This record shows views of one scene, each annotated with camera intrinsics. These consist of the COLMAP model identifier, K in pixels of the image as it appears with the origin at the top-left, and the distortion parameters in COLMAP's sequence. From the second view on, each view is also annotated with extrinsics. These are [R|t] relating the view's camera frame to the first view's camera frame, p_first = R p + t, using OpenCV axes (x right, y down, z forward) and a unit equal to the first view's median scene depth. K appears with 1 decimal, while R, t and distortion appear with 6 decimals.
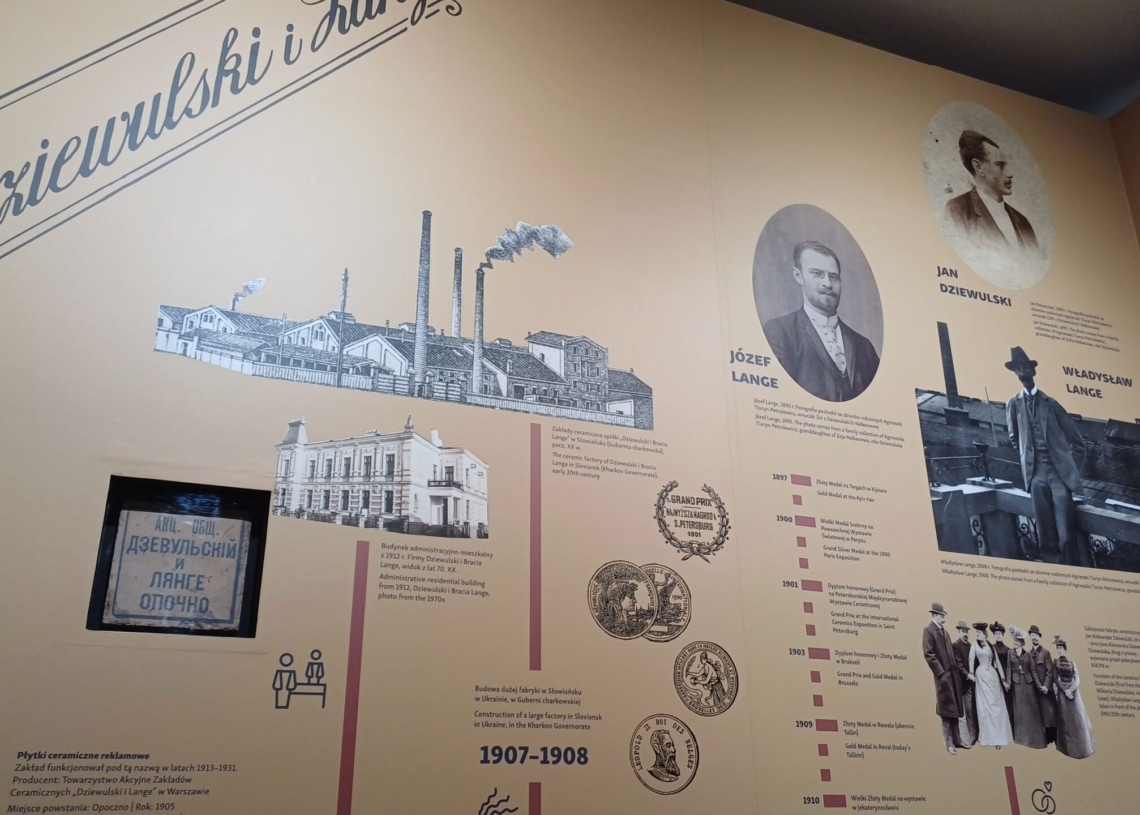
lens RADIAL K [[1051.9, 0, 575.5], [0, 1051.9, 402.5], [0, 0, 1]] dist [0.114734, -0.201407]
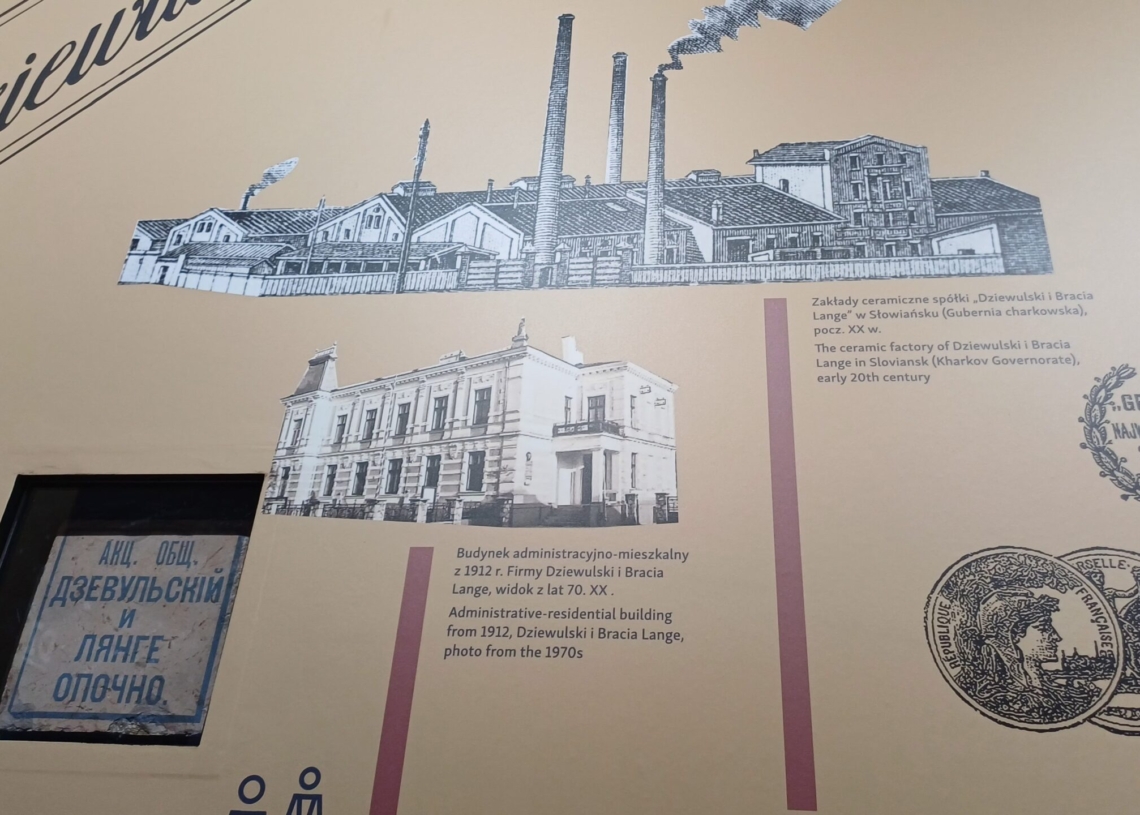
lens RADIAL K [[1051.9, 0, 575.5], [0, 1051.9, 402.5], [0, 0, 1]] dist [0.114734, -0.201407]
pose [[0.871331, -0.193555, -0.450909, 0.102533], [0.121251, 0.975349, -0.184369, 0.159358], [0.475479, 0.105973, 0.873321, 0.560795]]
